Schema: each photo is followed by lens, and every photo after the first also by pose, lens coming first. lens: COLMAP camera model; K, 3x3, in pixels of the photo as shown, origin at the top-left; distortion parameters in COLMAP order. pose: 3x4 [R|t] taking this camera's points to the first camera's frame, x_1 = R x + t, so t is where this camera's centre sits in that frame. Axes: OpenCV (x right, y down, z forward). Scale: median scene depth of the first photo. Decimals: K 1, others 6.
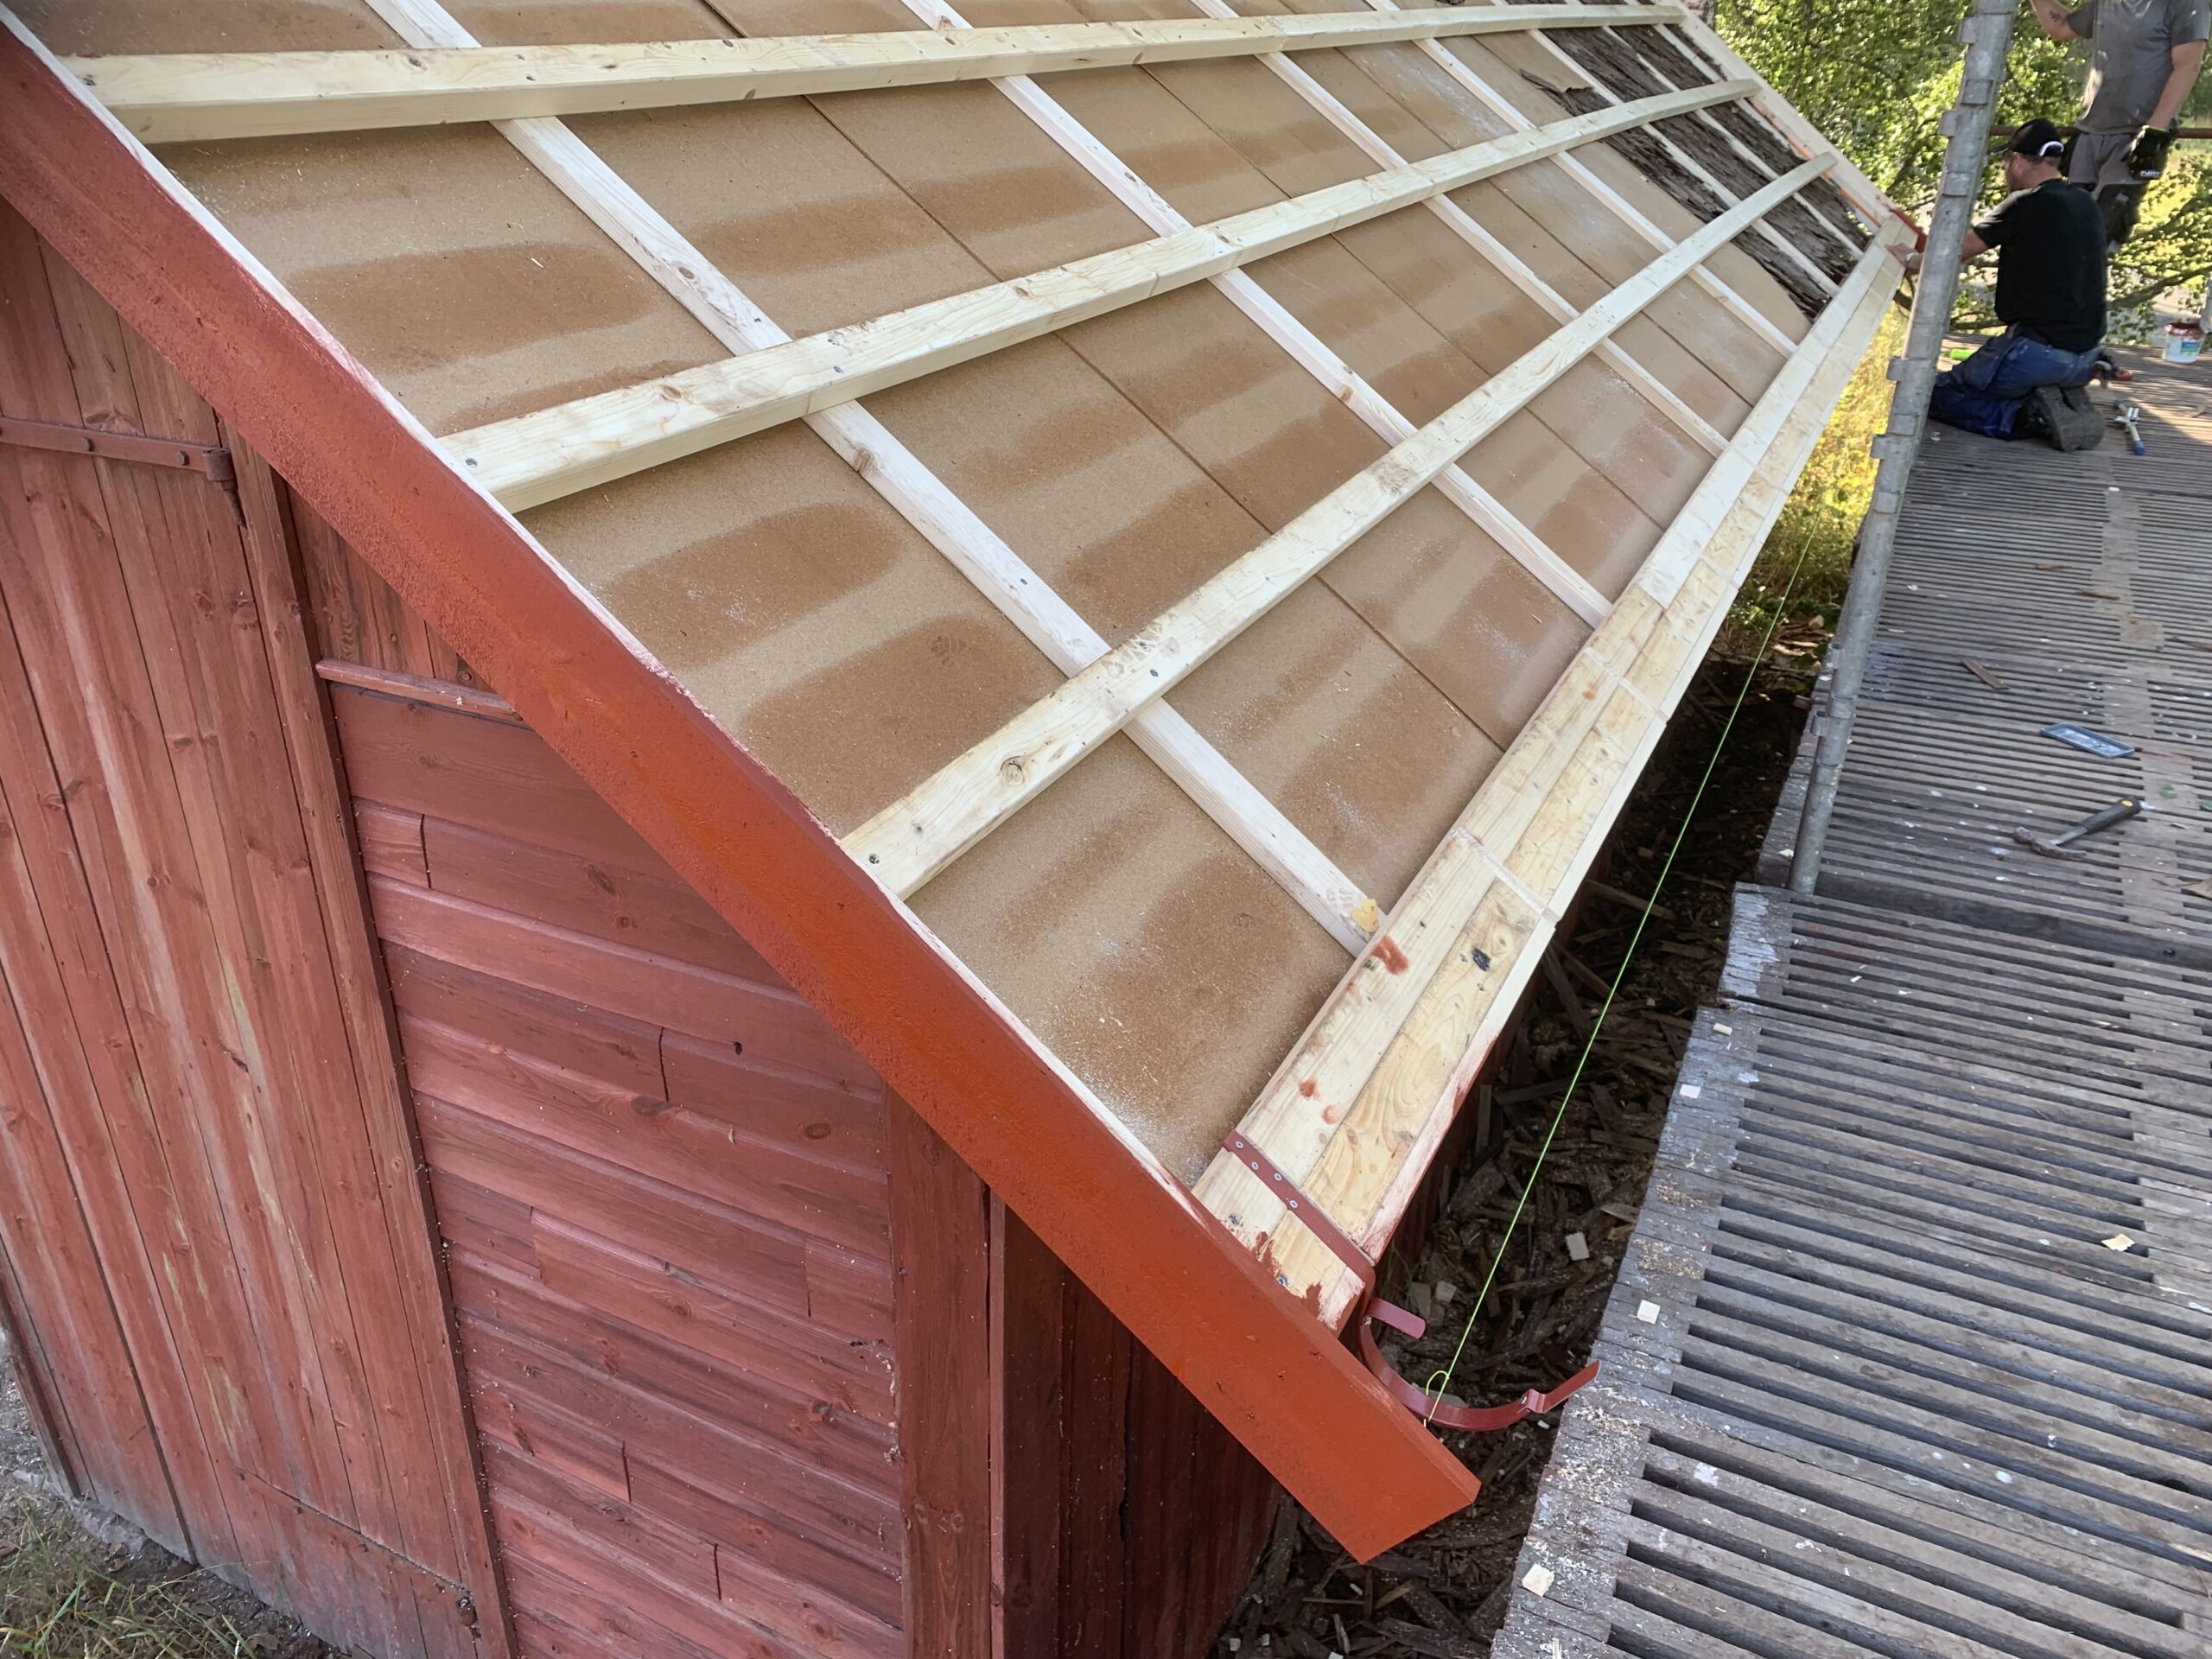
lens RADIAL K [[1664.7, 0, 1073.3], [0, 1664.7, 822.7], [0, 0, 1]] dist [0.034377, -0.029695]
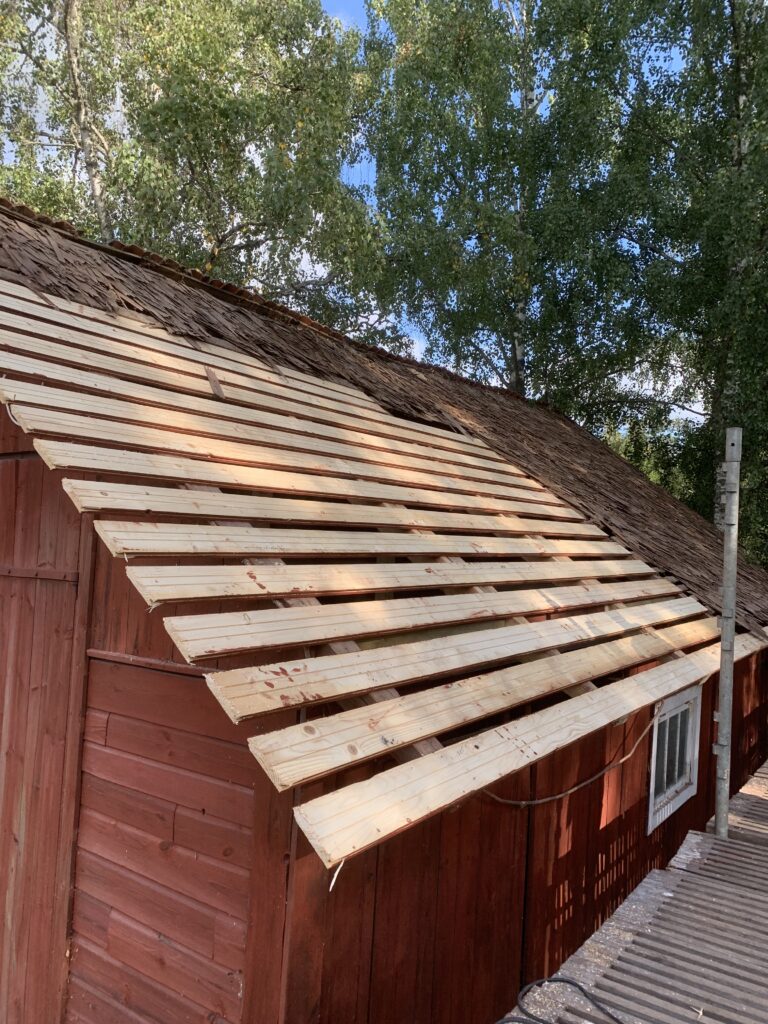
lens RADIAL K [[770.6, 0, 382.7], [0, 770.6, 505.9], [0, 0, 1]] dist [0.034377, -0.029695]
pose [[0.987342, 0.028326, -0.156058, 0.193915], [-0.100570, 0.872643, -0.477892, 0.236152], [0.122646, 0.487537, 0.864445, -0.125258]]
